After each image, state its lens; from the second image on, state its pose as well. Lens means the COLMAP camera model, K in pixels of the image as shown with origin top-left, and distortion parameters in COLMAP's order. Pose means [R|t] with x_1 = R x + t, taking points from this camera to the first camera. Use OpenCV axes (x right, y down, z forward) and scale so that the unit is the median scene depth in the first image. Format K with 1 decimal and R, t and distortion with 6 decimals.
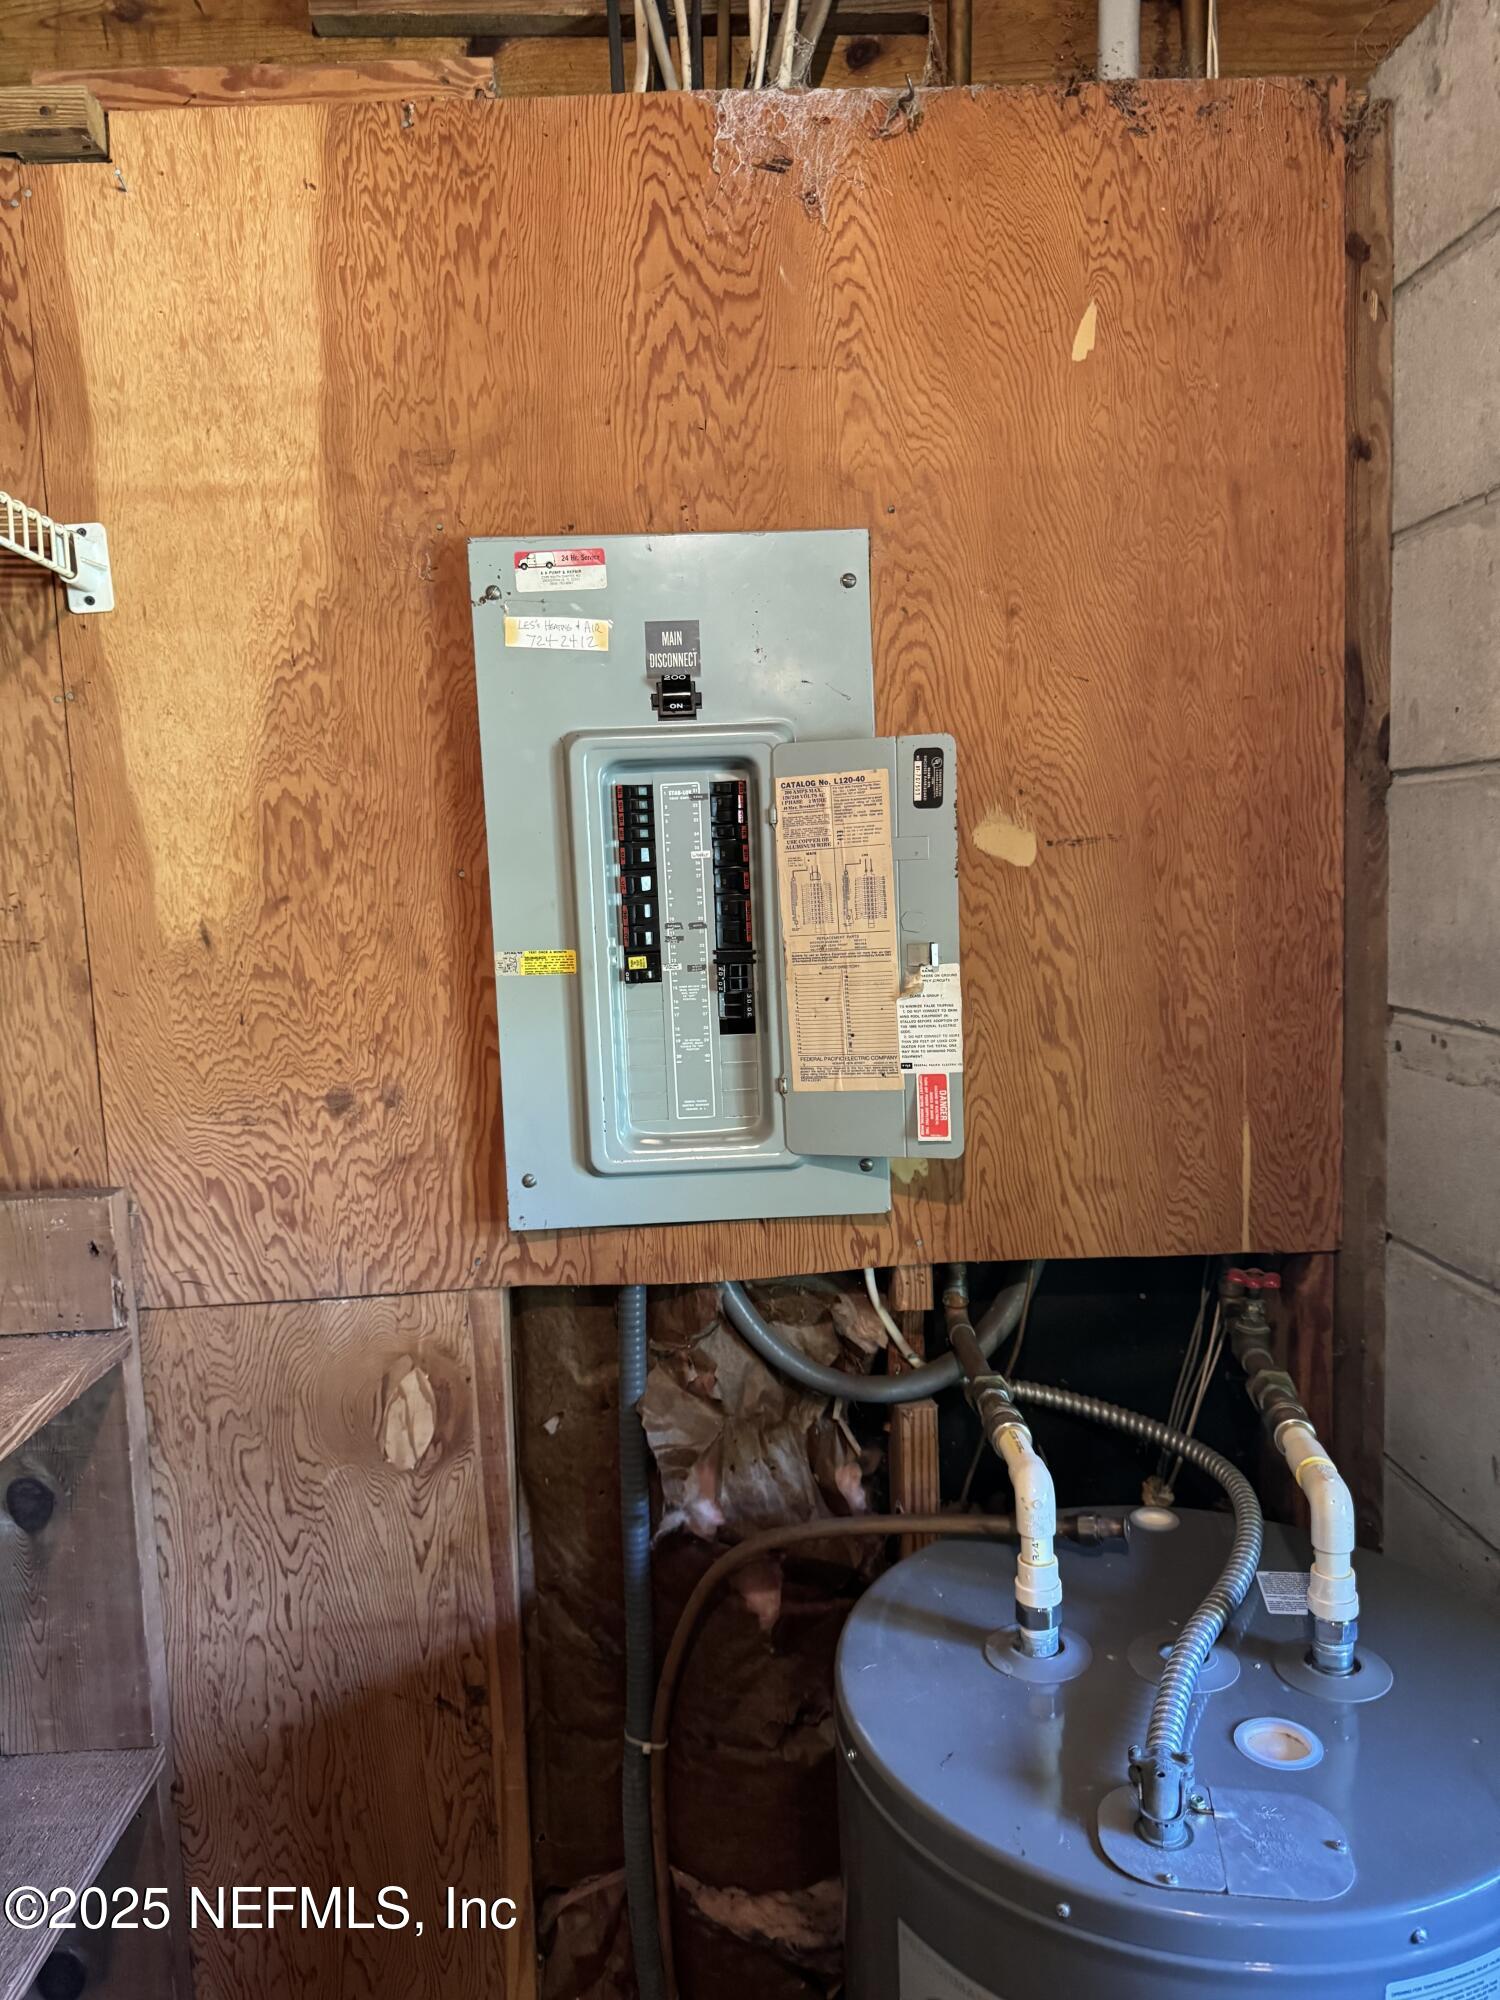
lens RADIAL K [[1407.4, 0, 736.9], [0, 1407.4, 990.9], [0, 0, 1]] dist [0.030375, -0.044775]
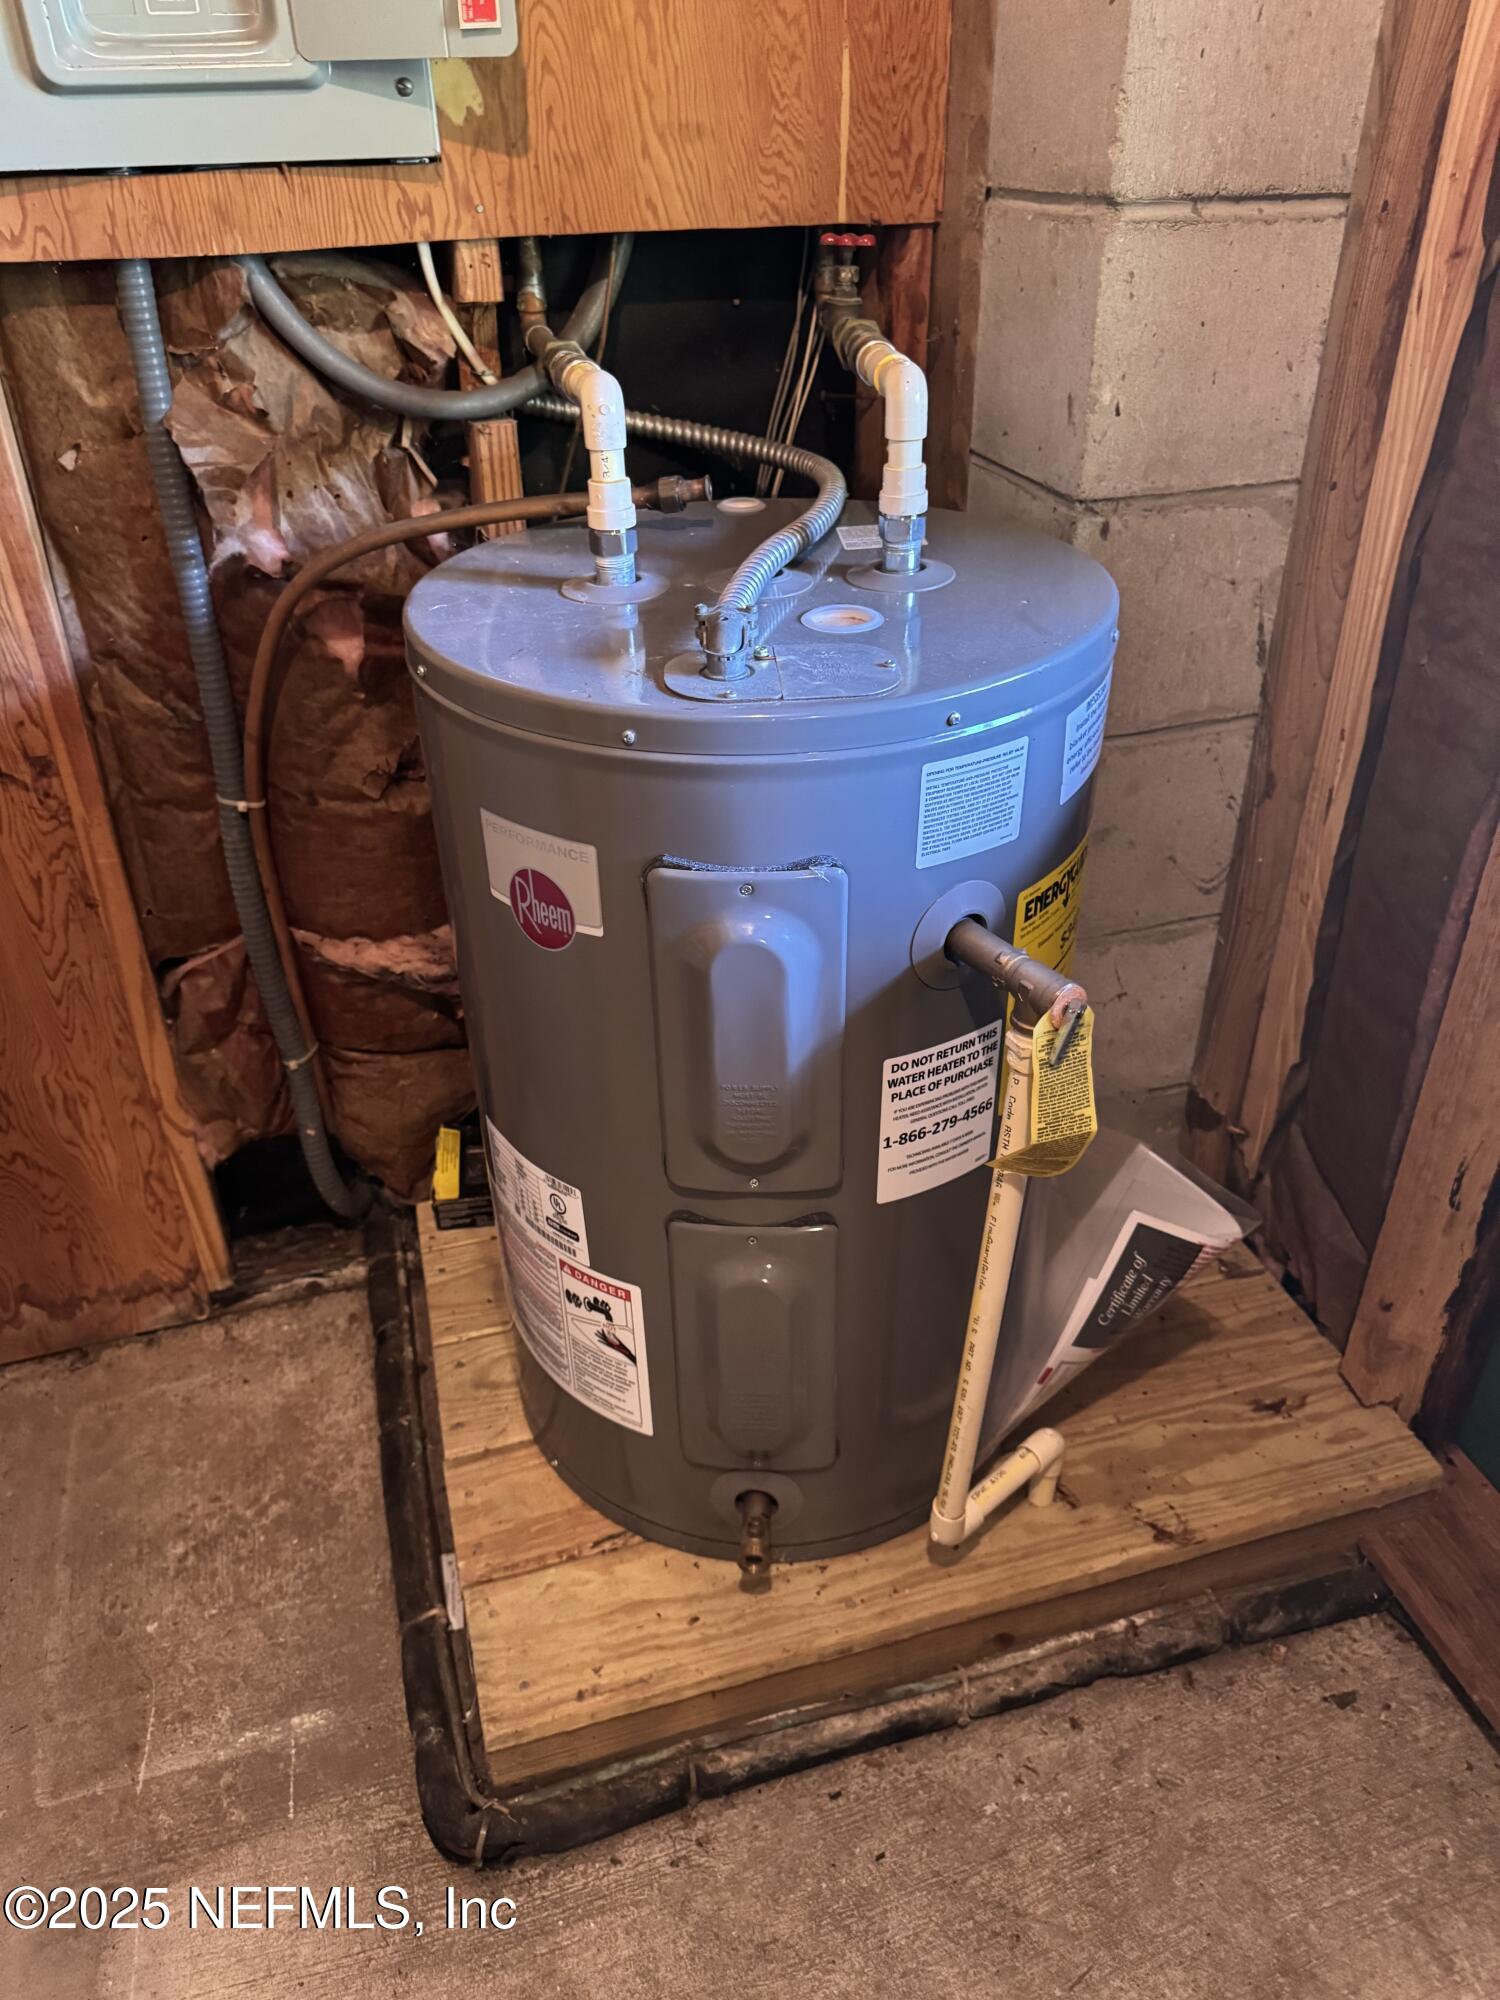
lens RADIAL K [[1407.4, 0, 738.8], [0, 1407.4, 993.5], [0, 0, 1]] dist [0.030375, -0.044775]
pose [[0.969382, -0.112184, 0.218436, 0.041502], [0.005679, 0.899546, 0.436789, 0.234504], [-0.245494, -0.422175, 0.872640, 0.013524]]
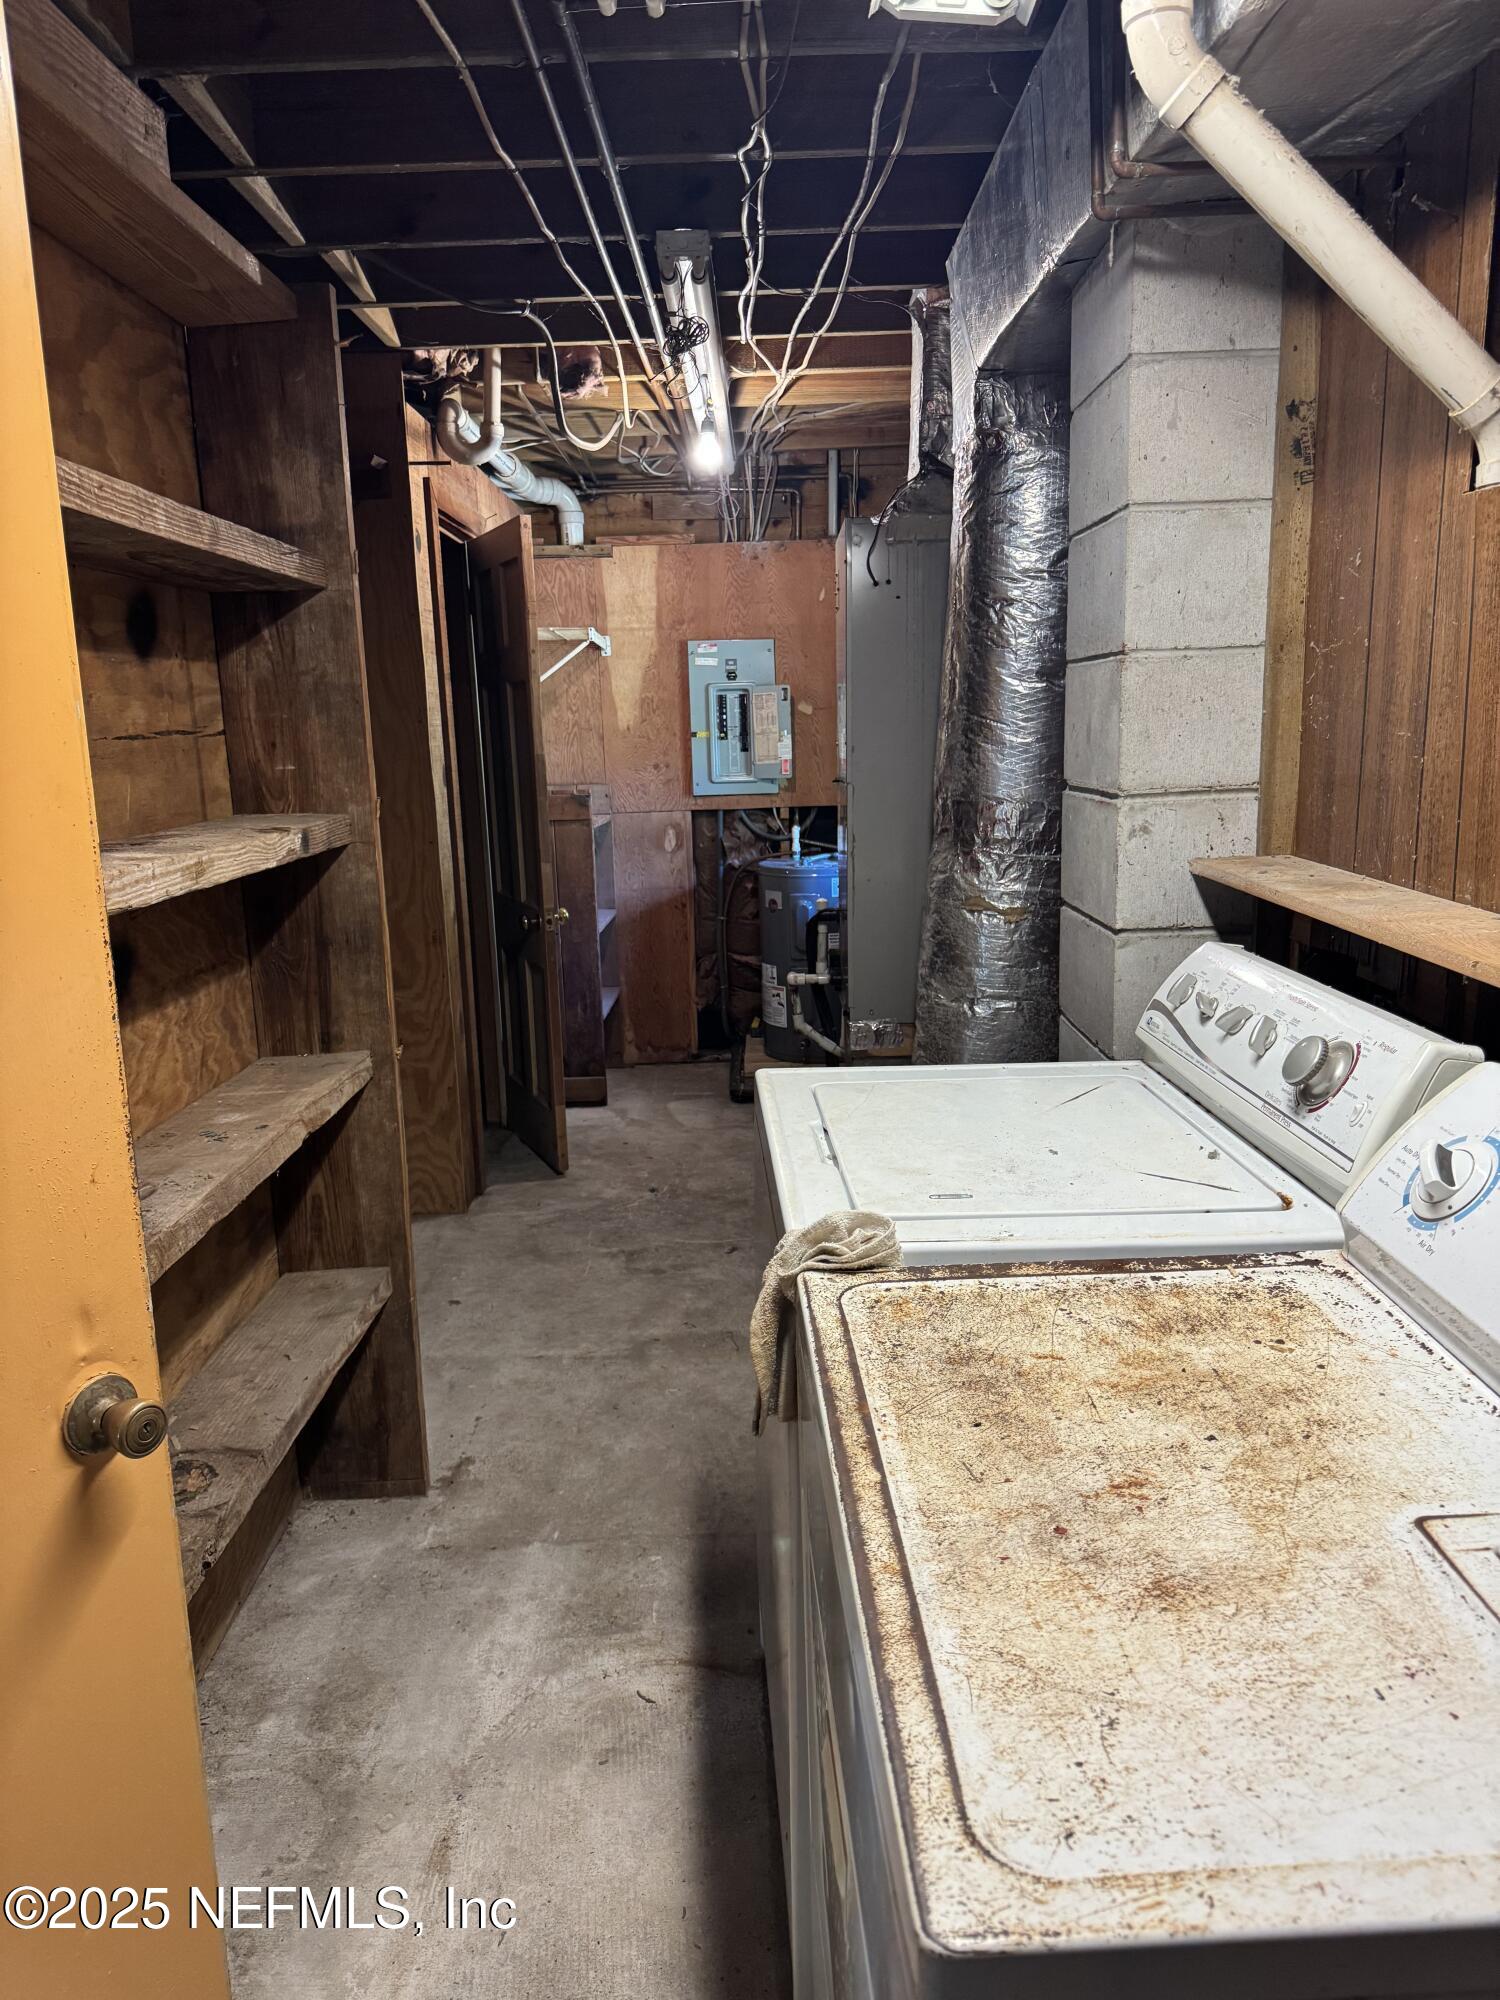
lens RADIAL K [[1407.4, 0, 738.3], [0, 1407.4, 1055.3], [0, 0, 1]] dist [0.030375, -0.044775]
pose [[0.999150, 0.018022, -0.037079, 0.160706], [-0.012829, 0.990655, 0.135785, 0.370136], [0.039180, -0.135194, 0.990044, -3.490248]]
